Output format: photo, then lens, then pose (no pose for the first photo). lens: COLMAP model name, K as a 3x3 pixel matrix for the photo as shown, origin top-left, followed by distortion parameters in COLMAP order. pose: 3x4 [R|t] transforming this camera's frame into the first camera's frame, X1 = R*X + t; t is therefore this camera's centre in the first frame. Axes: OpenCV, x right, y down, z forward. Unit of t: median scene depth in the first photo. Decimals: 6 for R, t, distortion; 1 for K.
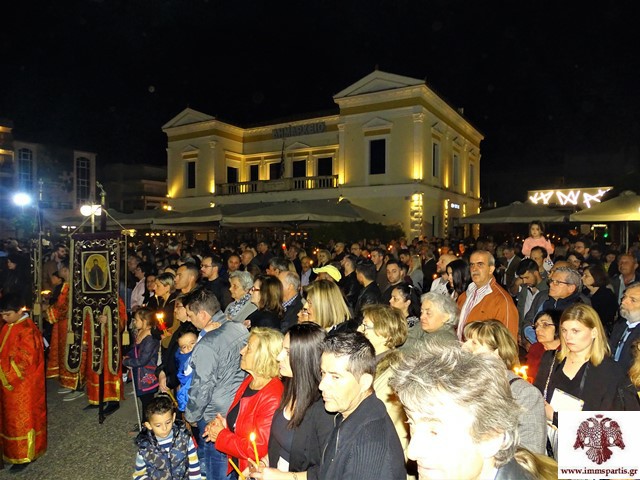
lens RADIAL K [[460.5, 0, 318.4], [0, 460.5, 237.9], [0, 0, 1]] dist [0.010472, -0.003783]
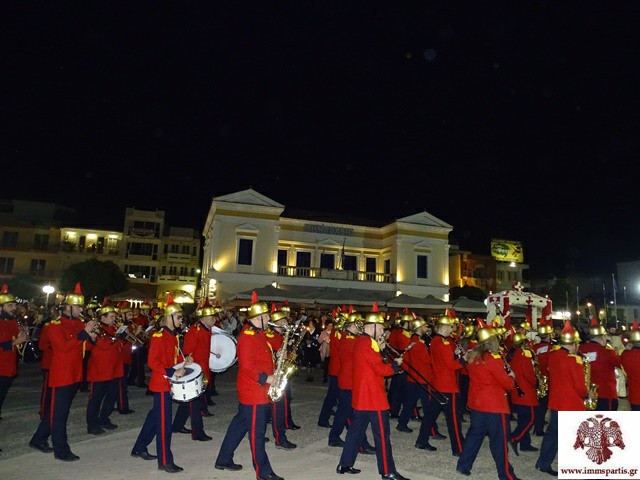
lens RADIAL K [[460.5, 0, 319.7], [0, 460.5, 244.2], [0, 0, 1]] dist [0.010472, -0.003783]
pose [[0.649869, 0.148311, 0.745435, -0.964343], [-0.036549, 0.985740, -0.164258, 0.008762], [-0.759167, 0.079501, 0.646023, 0.217733]]
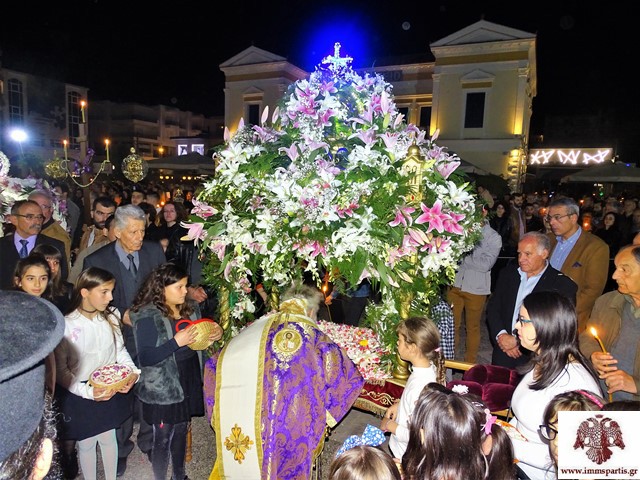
lens RADIAL K [[460.5, 0, 319.4], [0, 460.5, 237.9], [0, 0, 1]] dist [0.010472, -0.003783]
pose [[0.994068, 0.021048, 0.106701, -0.244301], [-0.032480, 0.993776, 0.106560, 0.003530], [-0.103794, -0.109393, 0.988565, 0.009245]]
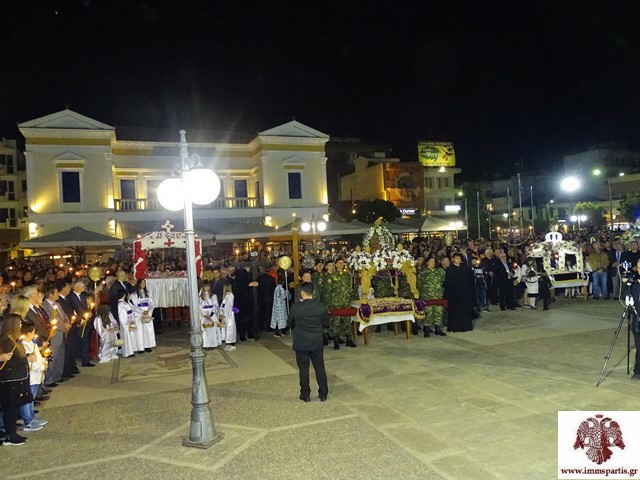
lens RADIAL K [[521.6, 0, 314.4], [0, 521.6, 238.4], [0, 0, 1]] dist [0.025823, -0.021748]
pose [[0.608967, -0.024636, 0.792813, -0.803474], [0.053044, 0.998545, -0.009715, -0.006924], [-0.791420, 0.047970, 0.609387, 0.046348]]
